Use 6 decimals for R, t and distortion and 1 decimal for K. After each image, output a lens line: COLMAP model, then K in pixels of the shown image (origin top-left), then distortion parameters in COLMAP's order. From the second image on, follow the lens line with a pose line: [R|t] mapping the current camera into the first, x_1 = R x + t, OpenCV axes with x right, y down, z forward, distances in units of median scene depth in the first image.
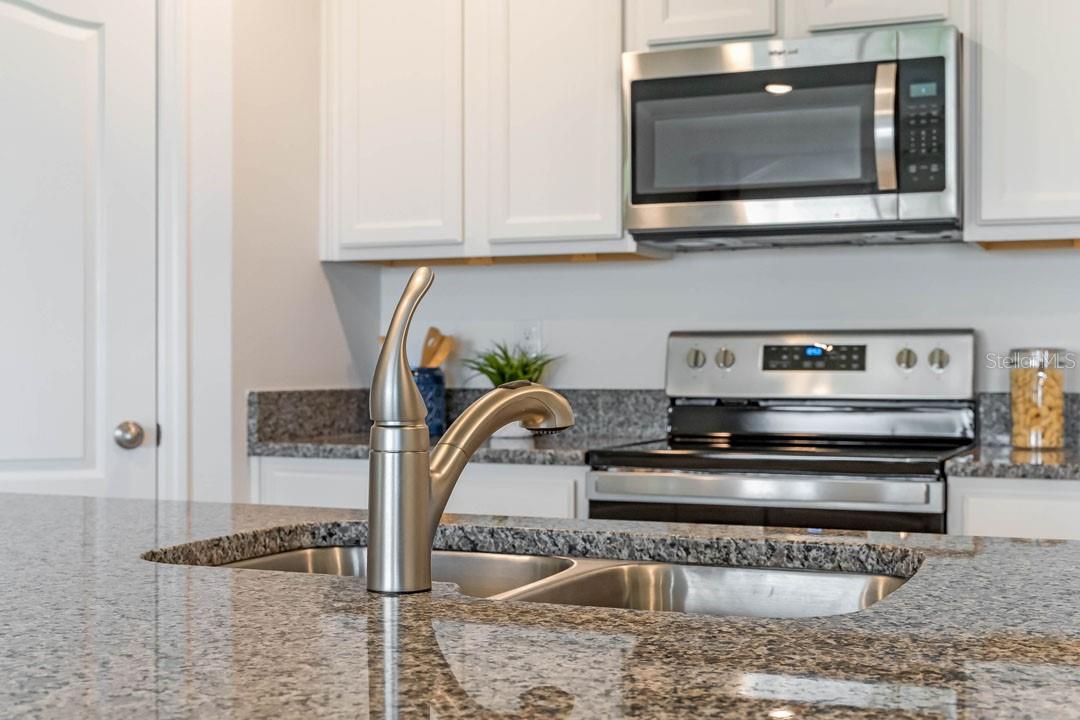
lens RADIAL K [[1509.5, 0, 540.8], [0, 1509.5, 360.4], [0, 0, 1]] dist [-0.005188, -0.019421]
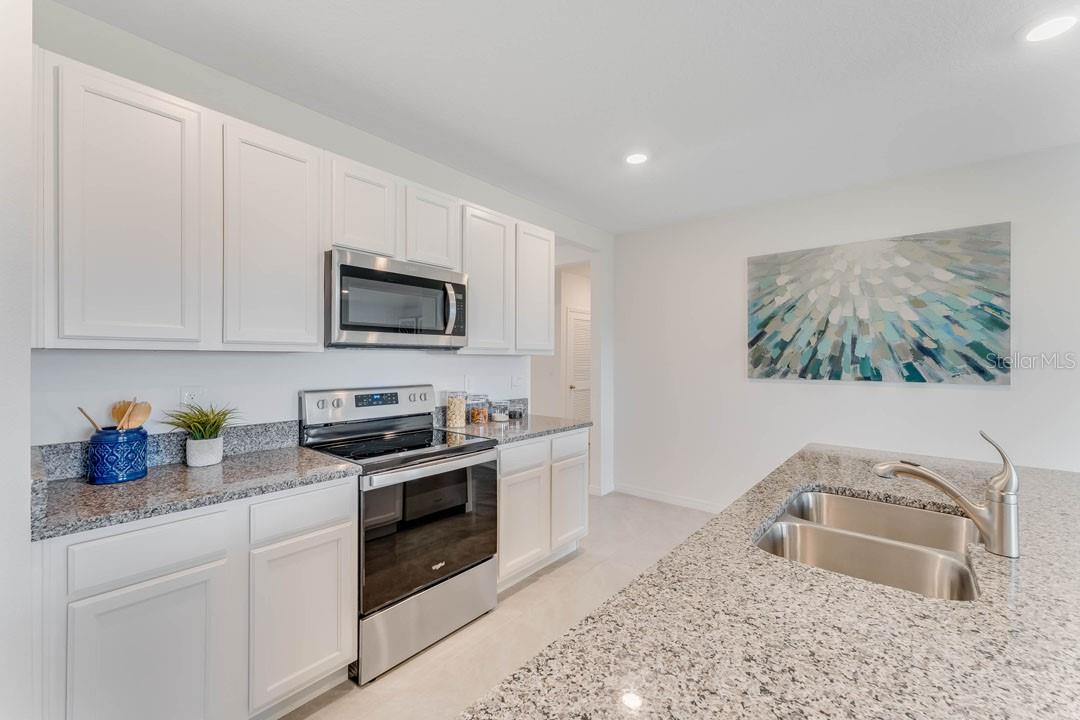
lens RADIAL K [[442.6, 0, 544.5], [0, 442.6, 357.2], [0, 0, 1]] dist [0.004110, 0.000172]
pose [[0.285329, 0.004341, 0.958420, -0.392882], [-0.004628, 0.999984, -0.003152, -0.065727], [-0.958419, -0.003537, 0.285344, 0.578417]]
